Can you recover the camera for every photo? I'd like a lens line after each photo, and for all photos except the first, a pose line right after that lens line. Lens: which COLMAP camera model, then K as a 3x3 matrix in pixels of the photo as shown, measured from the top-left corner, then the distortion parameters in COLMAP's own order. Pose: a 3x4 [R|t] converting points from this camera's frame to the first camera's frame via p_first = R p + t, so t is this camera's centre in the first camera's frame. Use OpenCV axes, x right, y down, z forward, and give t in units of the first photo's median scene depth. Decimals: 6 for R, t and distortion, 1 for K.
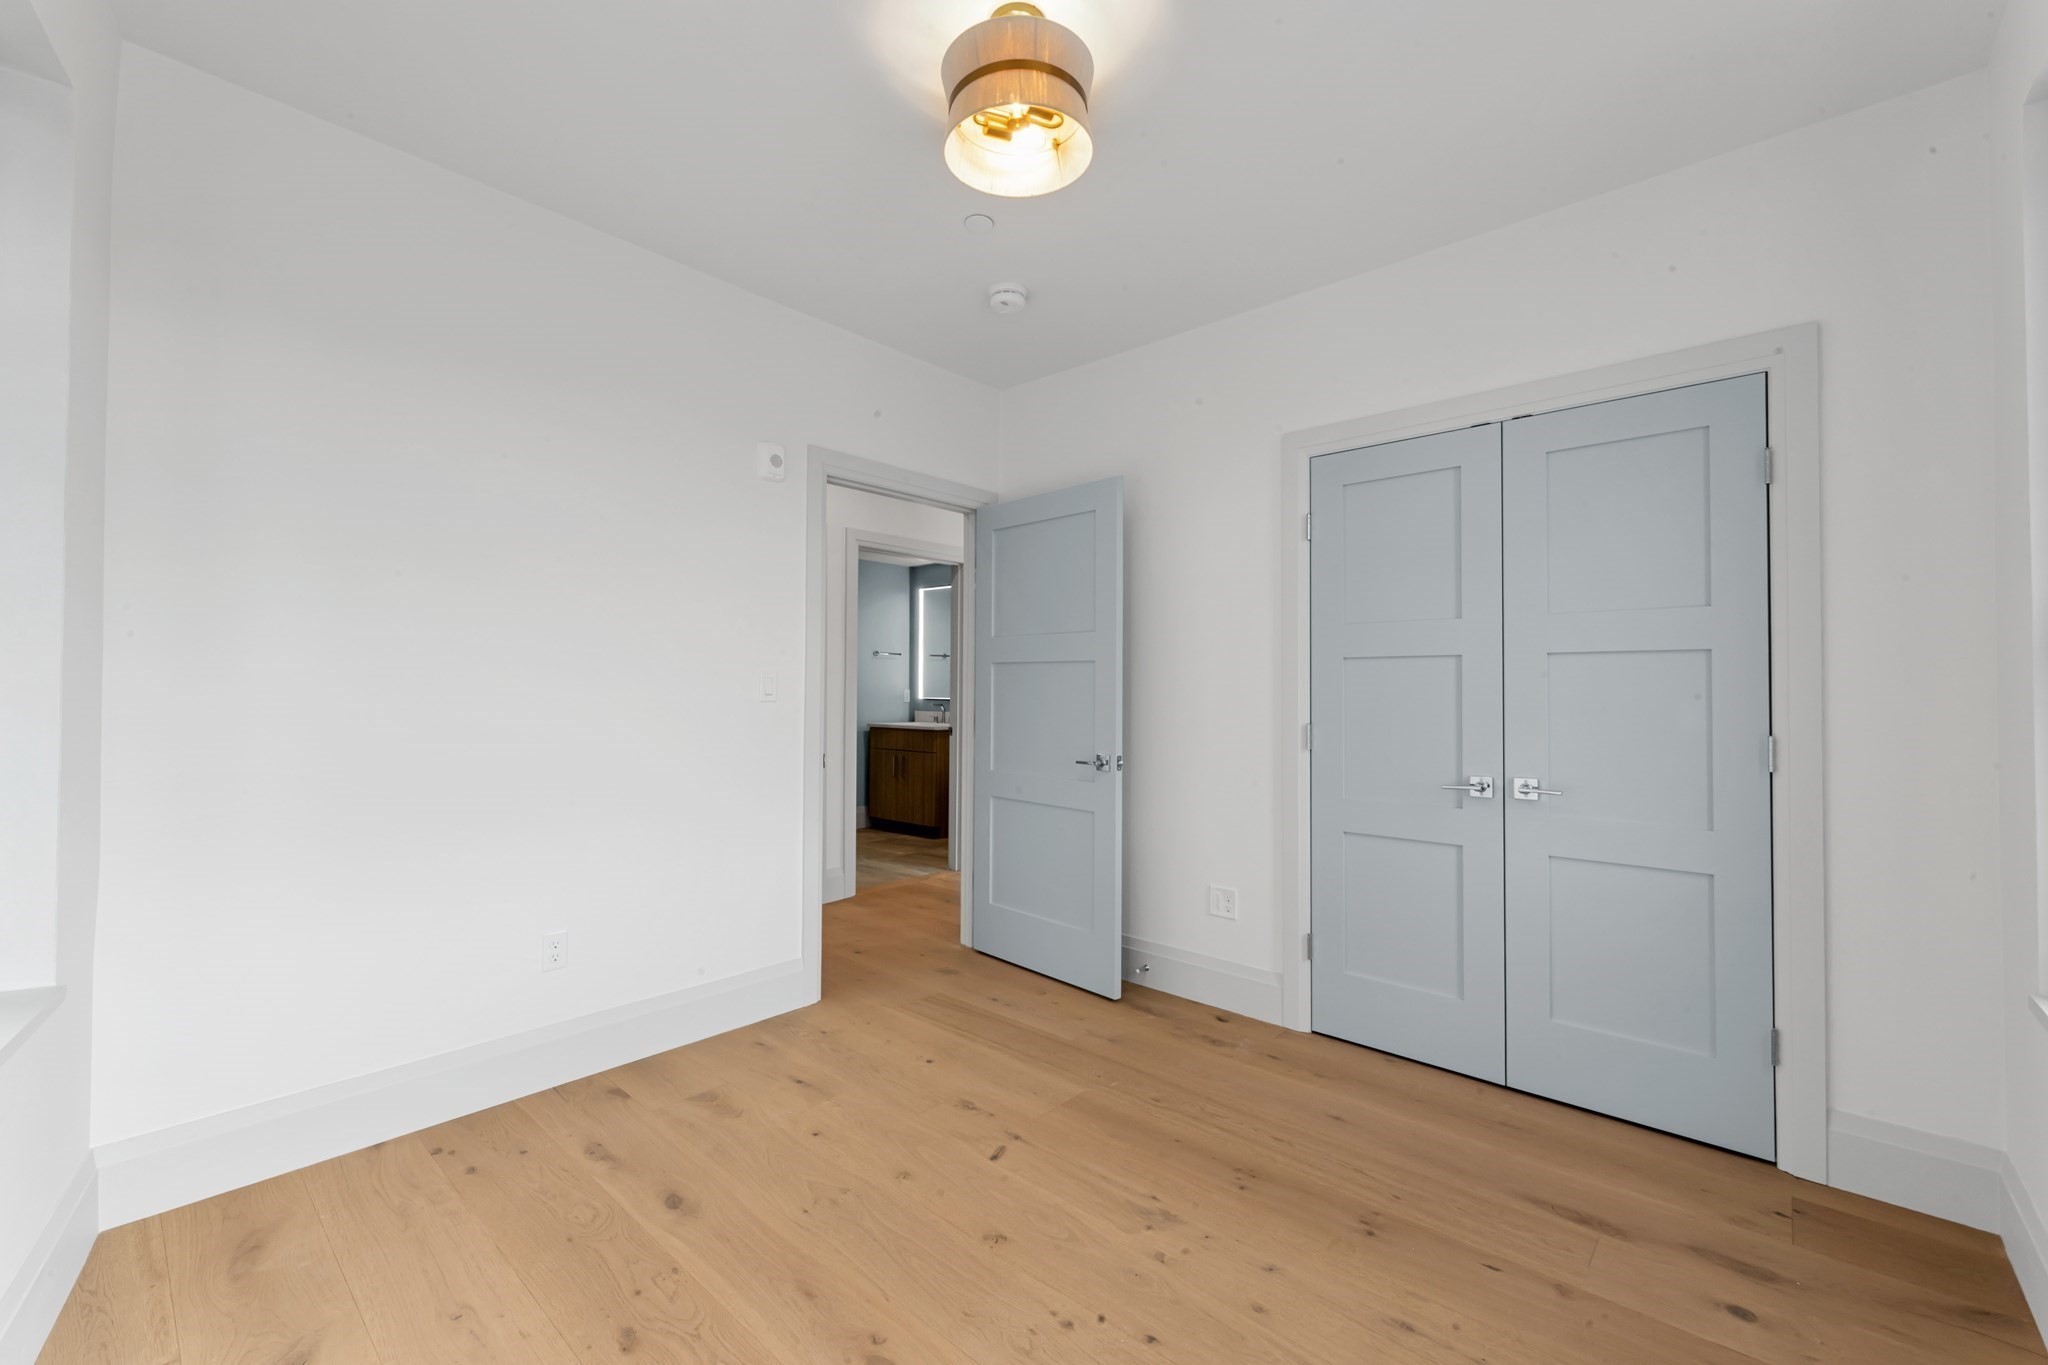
lens RADIAL K [[823.7, 0, 1017.0], [0, 823.7, 682.2], [0, 0, 1]] dist [0.002978, -0.000982]
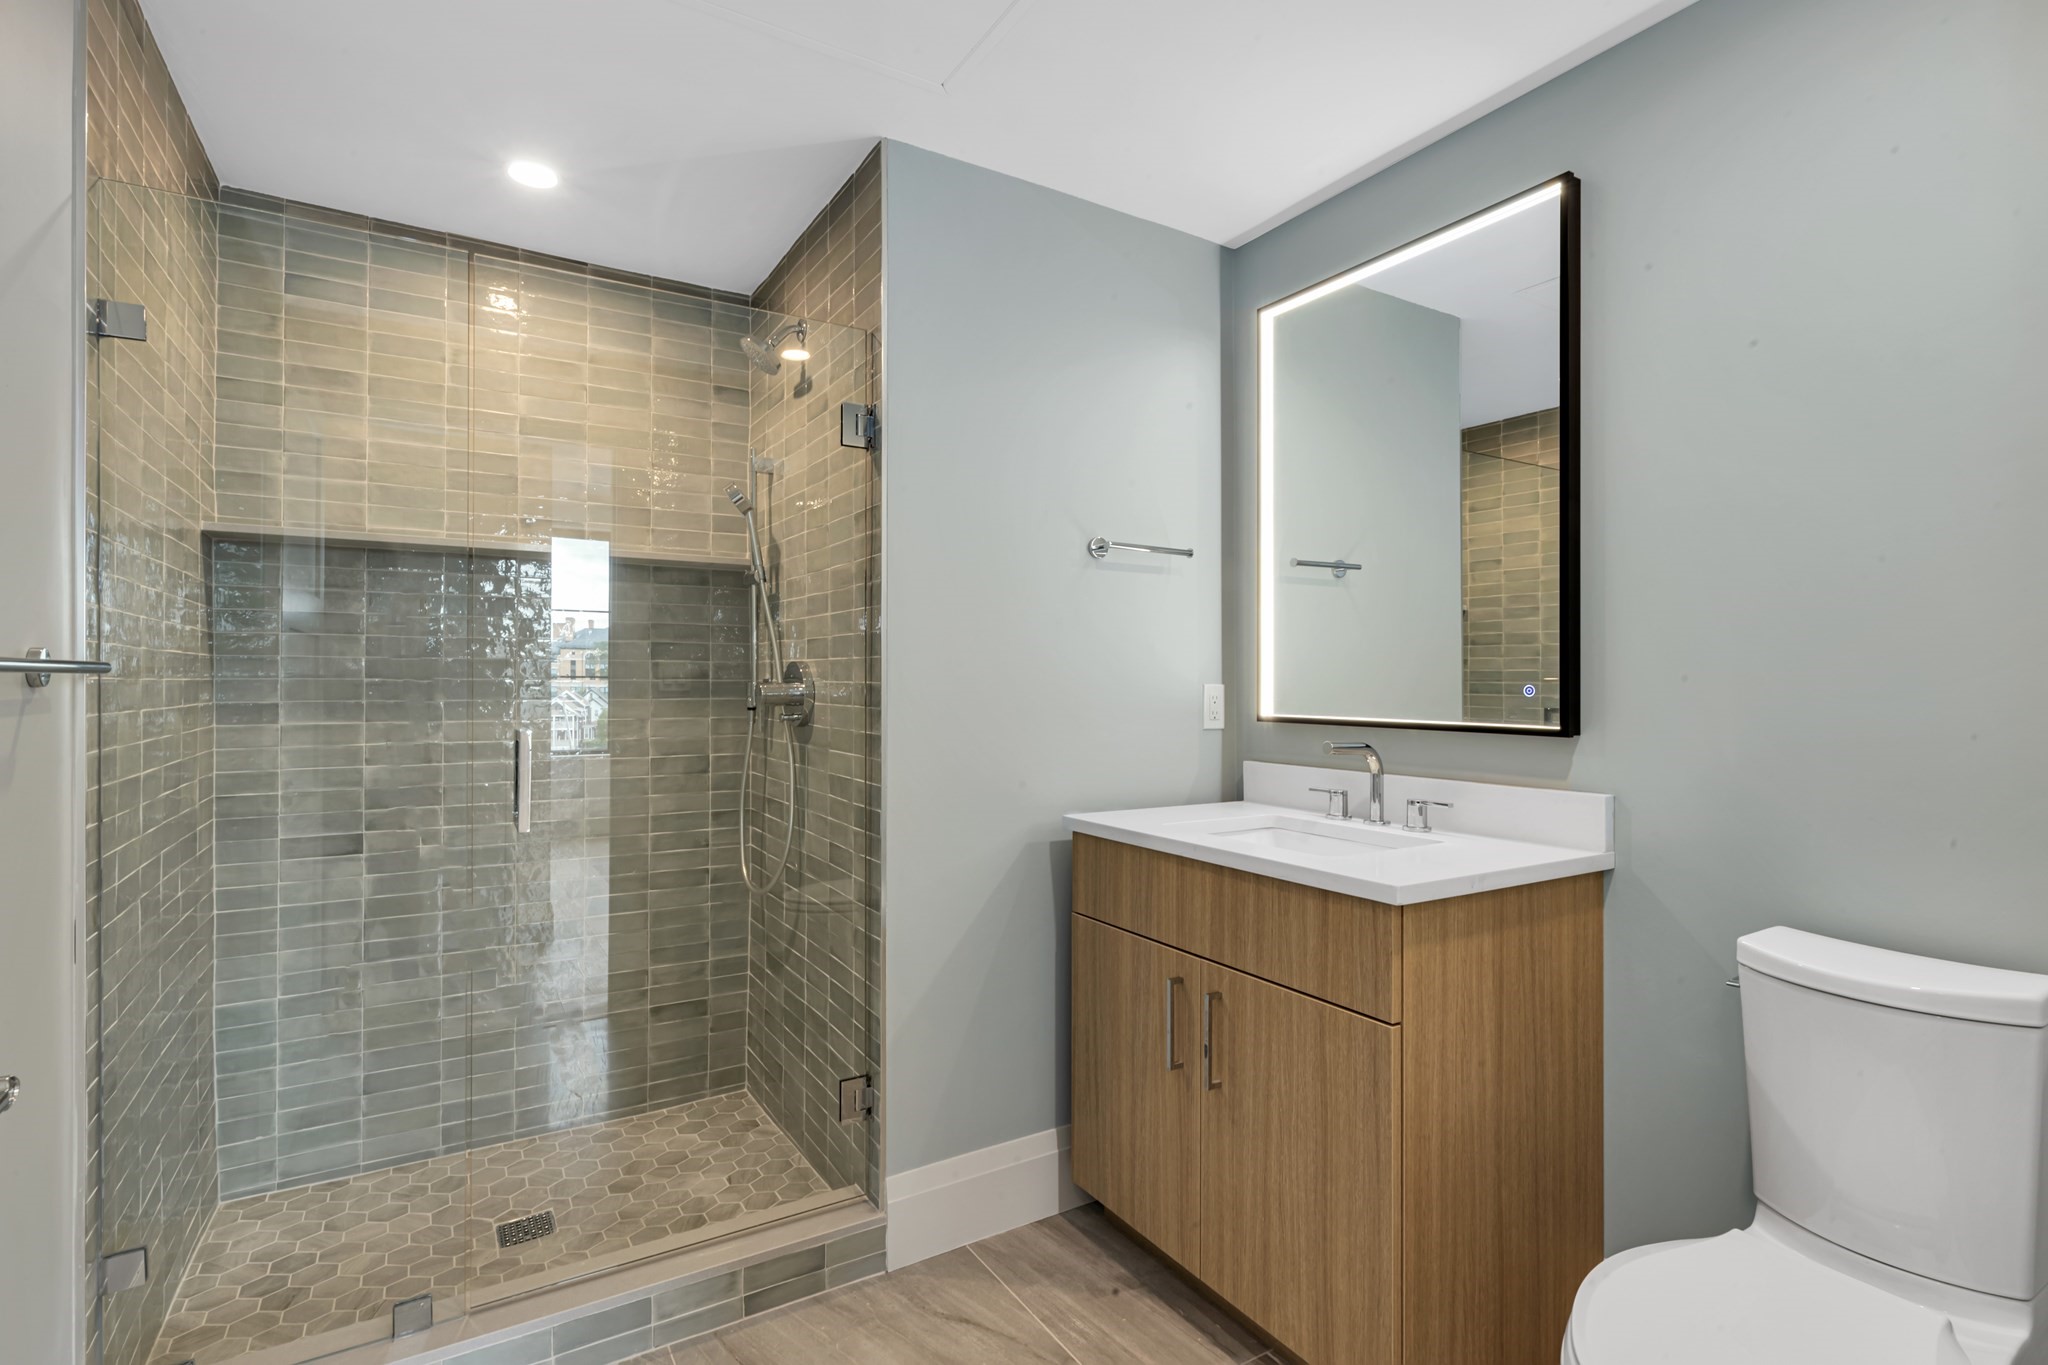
lens RADIAL K [[977.1, 0, 1022.6], [0, 977.1, 683.2], [0, 0, 1]] dist [0.001286, 0.000025]
pose [[0.958140, -0.004620, -0.286264, -0.105316], [0.005901, 0.999976, 0.003611, 0.006931], [0.286240, -0.005149, 0.958144, 0.694287]]
